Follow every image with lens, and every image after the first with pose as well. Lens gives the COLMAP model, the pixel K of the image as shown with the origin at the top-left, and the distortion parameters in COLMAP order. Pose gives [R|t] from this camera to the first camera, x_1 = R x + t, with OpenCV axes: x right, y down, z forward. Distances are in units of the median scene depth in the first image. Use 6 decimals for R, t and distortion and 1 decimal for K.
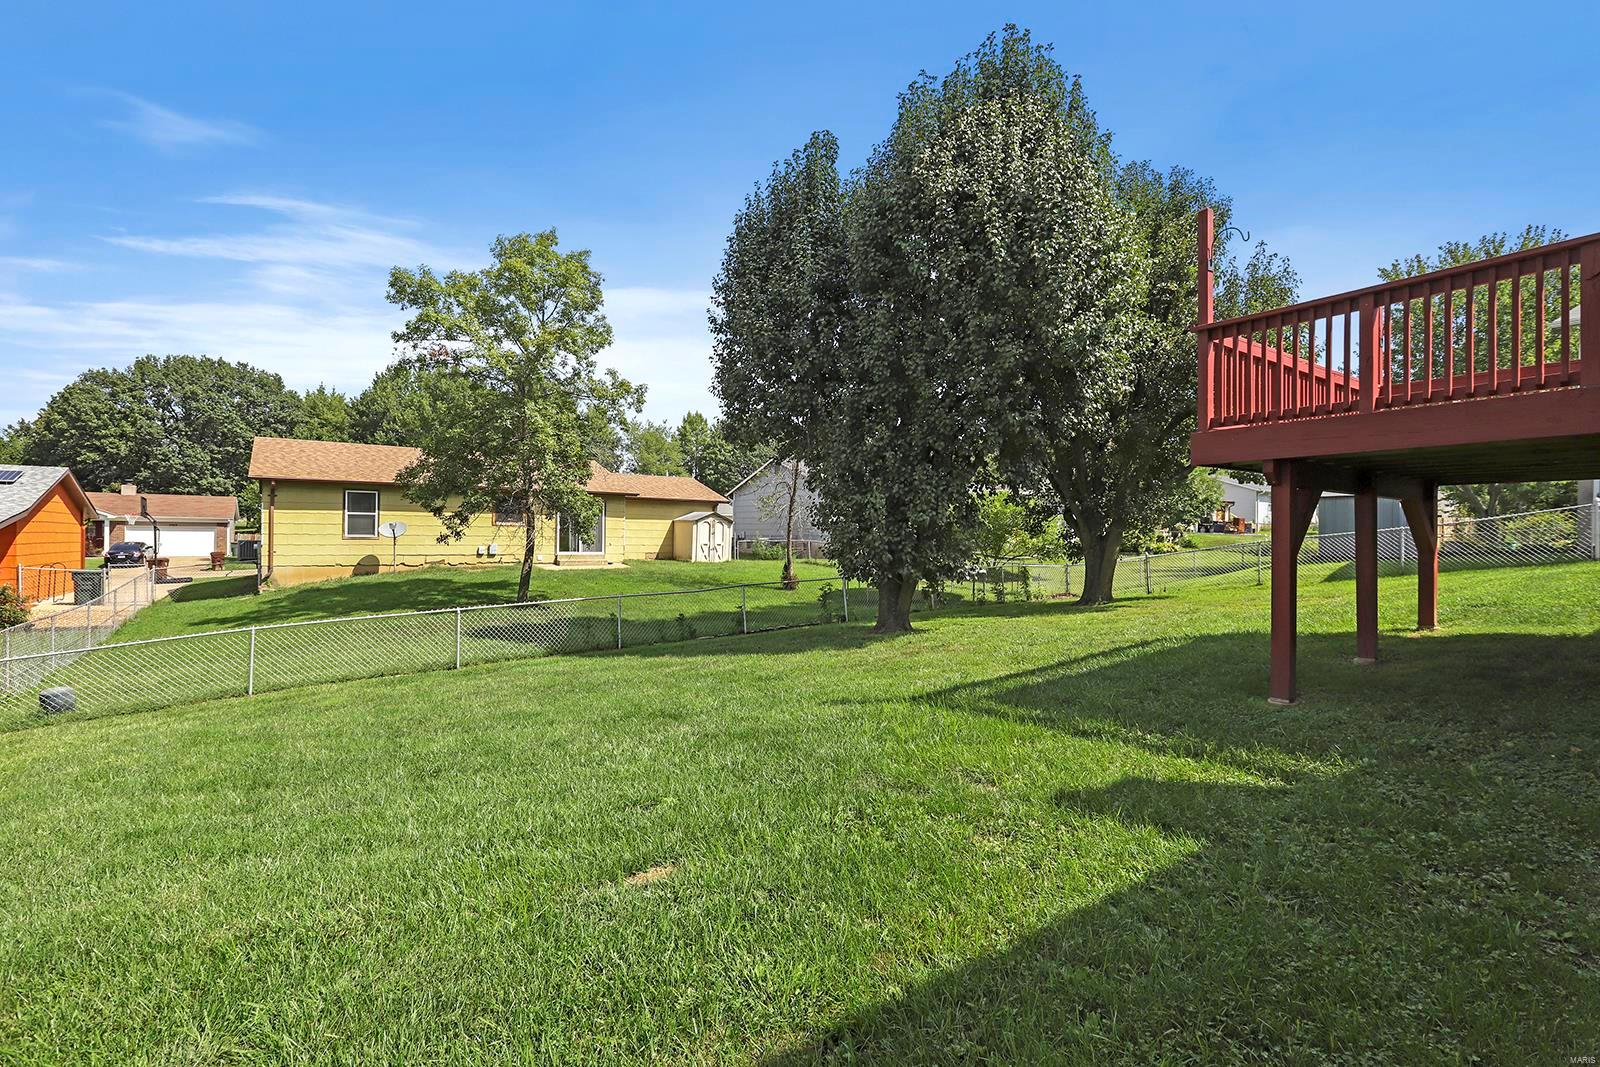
lens RADIAL K [[729.4, 0, 805.0], [0, 729.4, 537.6], [0, 0, 1]] dist [0.001411, 0.001342]
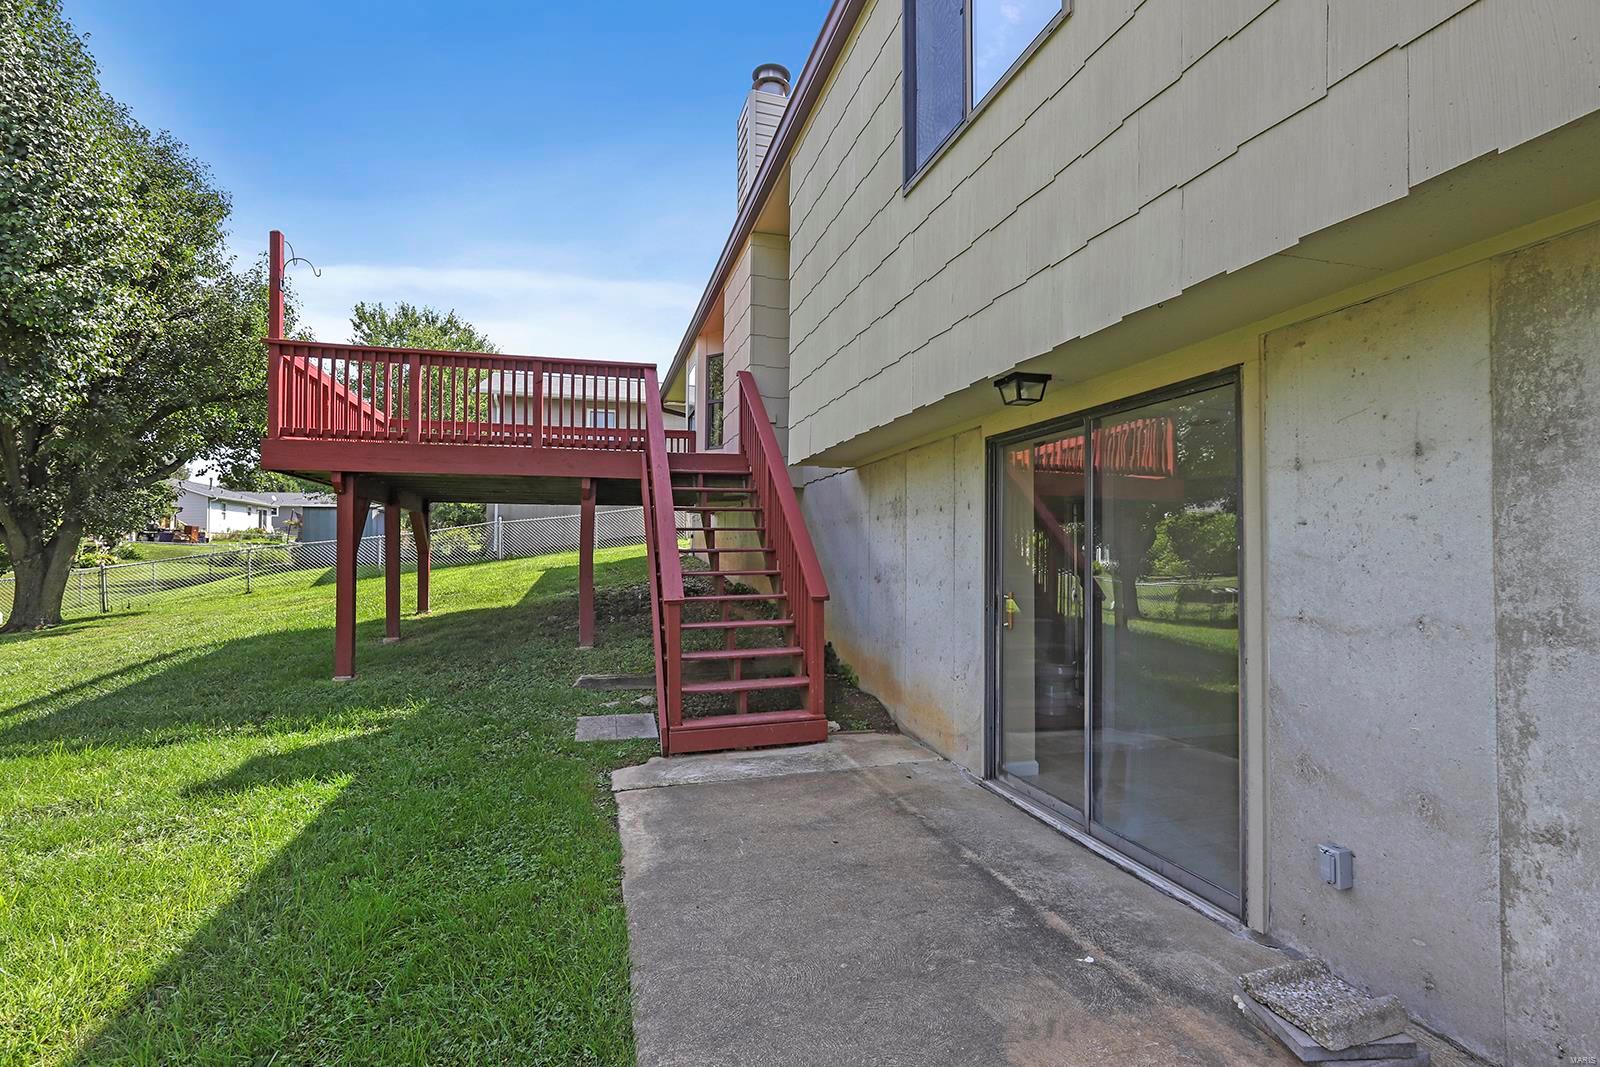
lens RADIAL K [[729.4, 0, 805.0], [0, 729.4, 537.6], [0, 0, 1]] dist [0.001411, 0.001342]
pose [[0.320095, 0.012752, 0.947300, -0.139817], [0.001550, 0.999901, -0.013984, 0.010154], [-0.947384, 0.005944, 0.320043, -0.048574]]
